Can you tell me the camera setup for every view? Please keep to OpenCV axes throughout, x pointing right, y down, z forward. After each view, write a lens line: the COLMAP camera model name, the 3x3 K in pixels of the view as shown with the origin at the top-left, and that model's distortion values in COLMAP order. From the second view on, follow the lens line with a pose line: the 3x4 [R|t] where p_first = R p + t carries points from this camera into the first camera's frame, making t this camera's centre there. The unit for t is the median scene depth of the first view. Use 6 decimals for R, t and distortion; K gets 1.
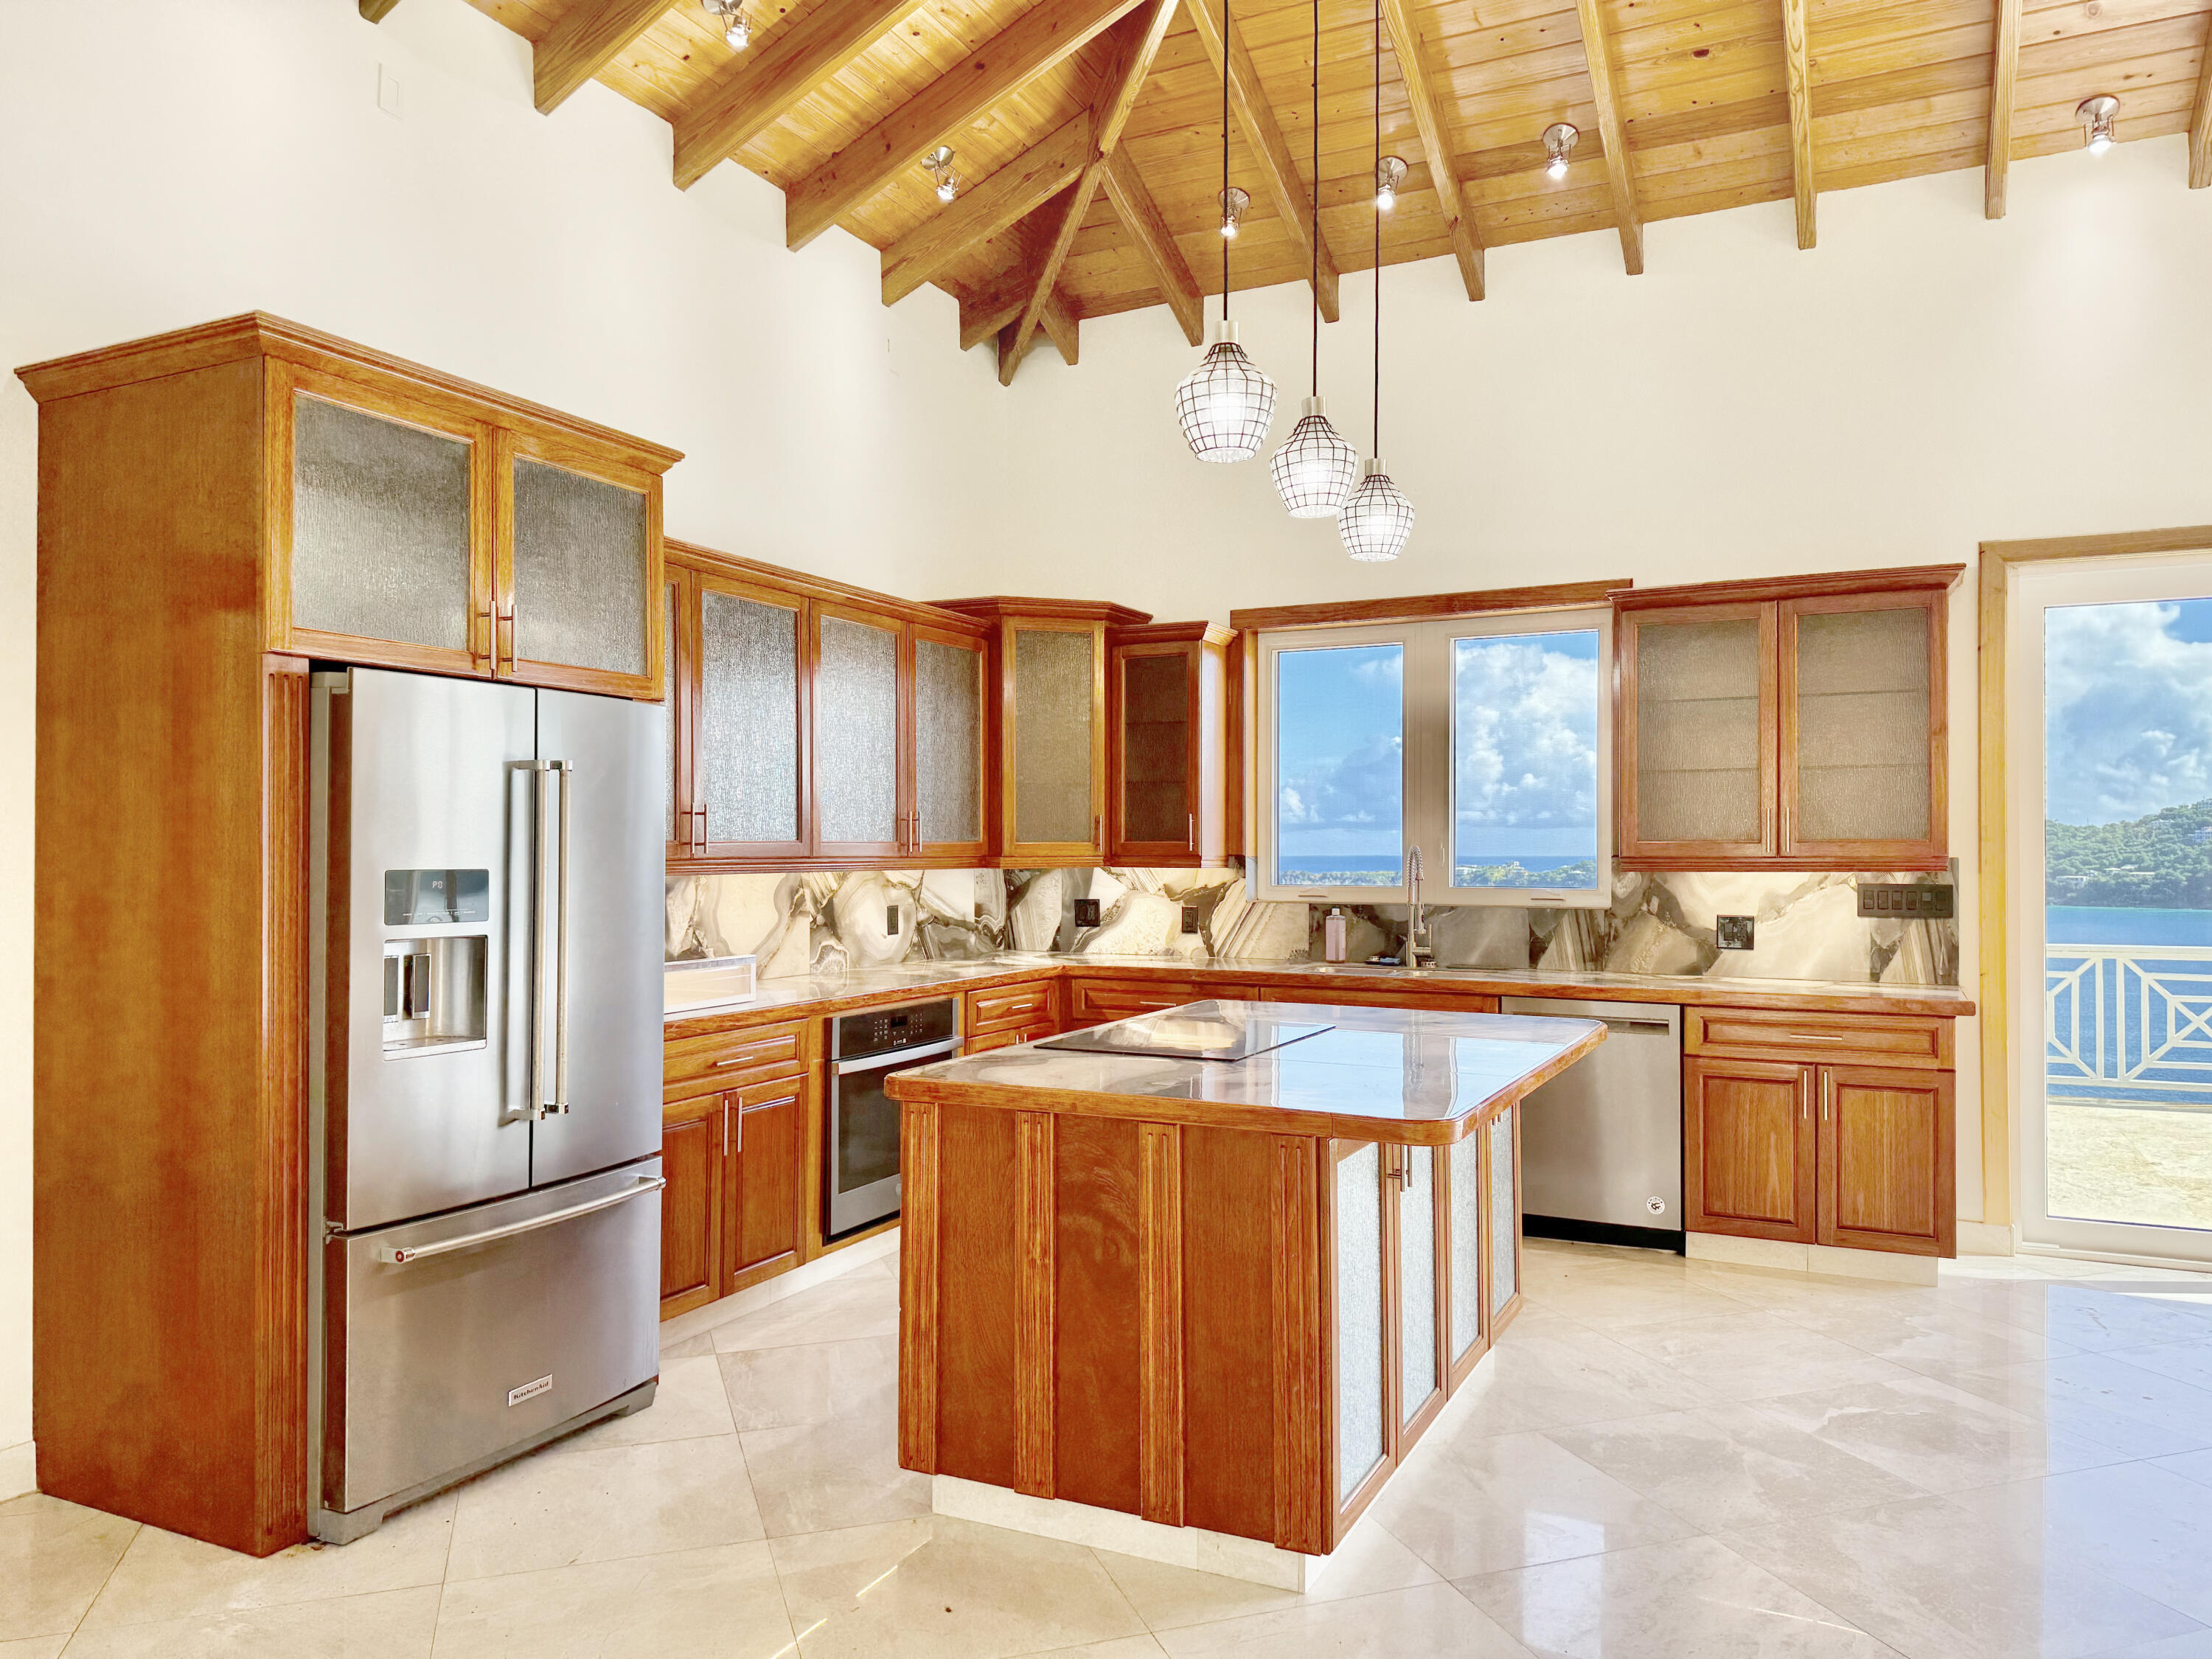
lens RADIAL K [[1539.3, 0, 1113.2], [0, 1539.3, 836.3], [0, 0, 1]] dist [0.125499, -0.201408]
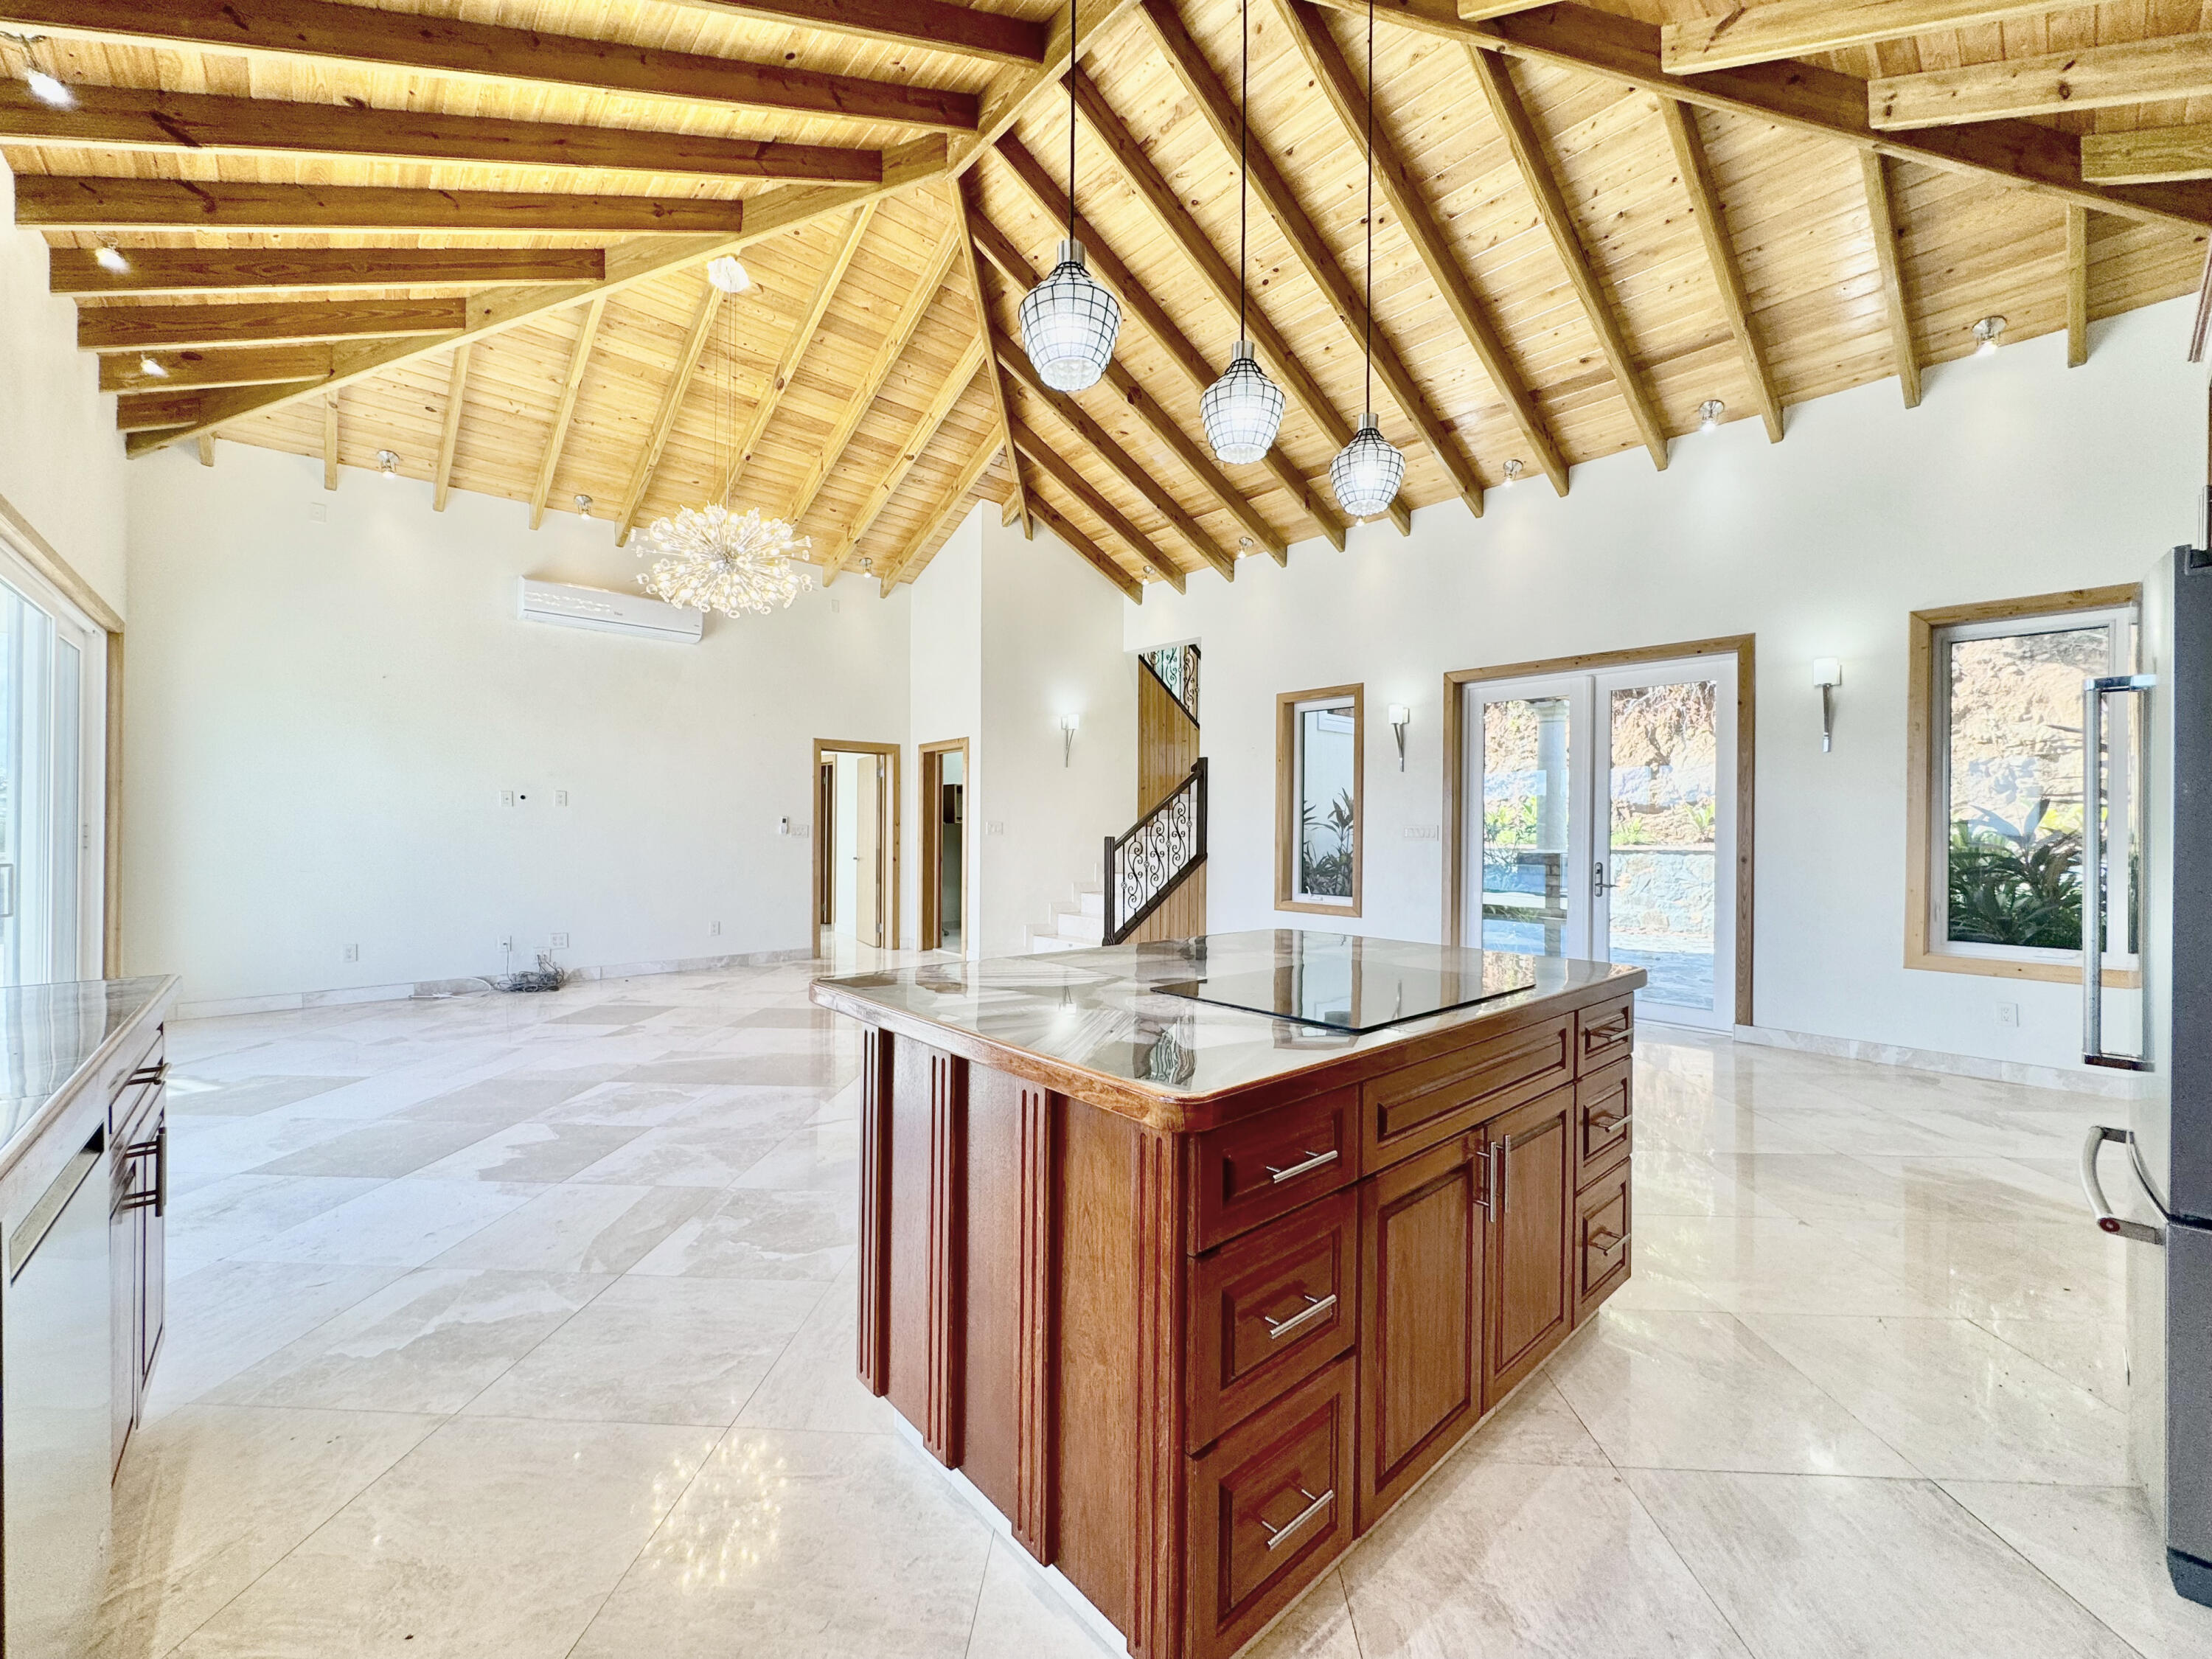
lens RADIAL K [[882.9, 0, 1094.7], [0, 882.9, 828.5], [0, 0, 1]] dist [-0.000220, -0.000022]
pose [[-0.923169, -0.008942, 0.384290, -0.004156], [-0.012142, 0.999909, -0.005903, 0.027423], [-0.384203, -0.010115, -0.923193, 0.961911]]
